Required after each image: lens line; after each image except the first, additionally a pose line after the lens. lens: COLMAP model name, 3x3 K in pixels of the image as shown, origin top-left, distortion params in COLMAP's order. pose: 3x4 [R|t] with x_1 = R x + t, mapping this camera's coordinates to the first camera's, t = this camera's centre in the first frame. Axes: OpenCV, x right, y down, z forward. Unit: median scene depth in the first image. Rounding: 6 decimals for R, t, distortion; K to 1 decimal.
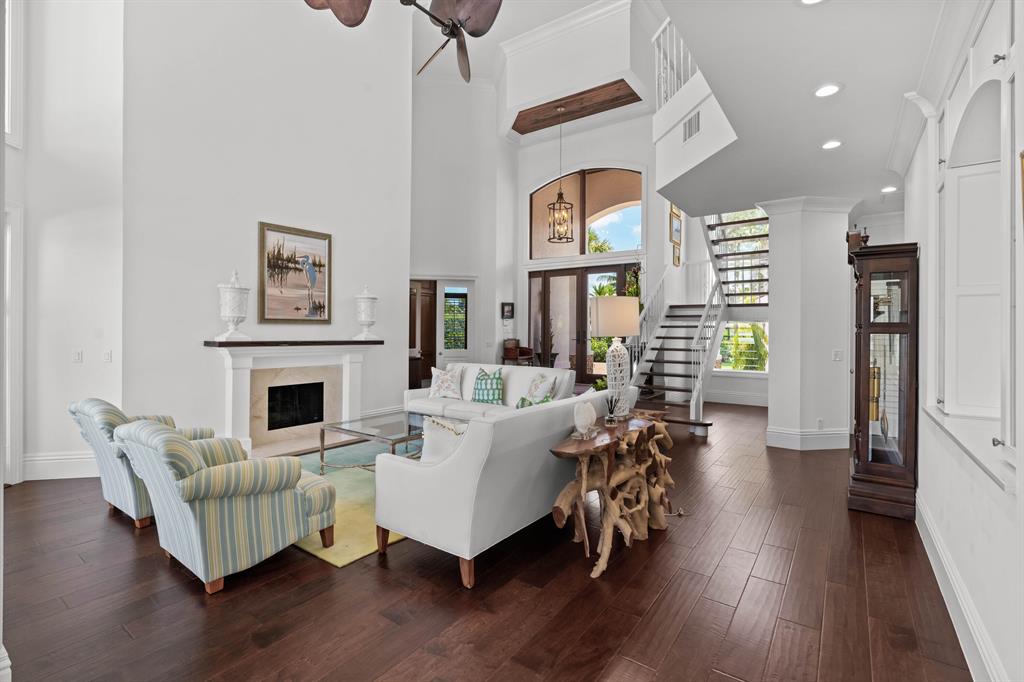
lens RADIAL K [[466.3, 0, 518.2], [0, 466.3, 331.5], [0, 0, 1]] dist [-0.001190, -0.000648]
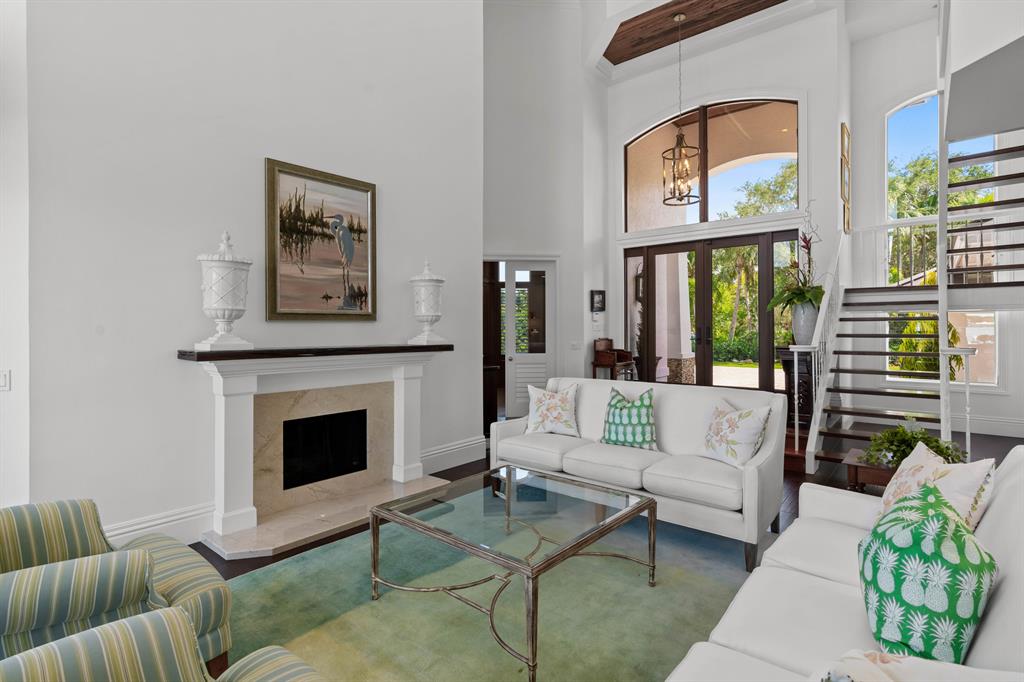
lens RADIAL K [[507.9, 0, 524.1], [0, 507.9, 328.0], [0, 0, 1]] dist [-0.001445, -0.000022]
pose [[0.997793, -0.010613, -0.065548, -0.148944], [0.010543, 0.999943, -0.001412, -0.002395], [0.065560, 0.000718, 0.997848, 0.303545]]
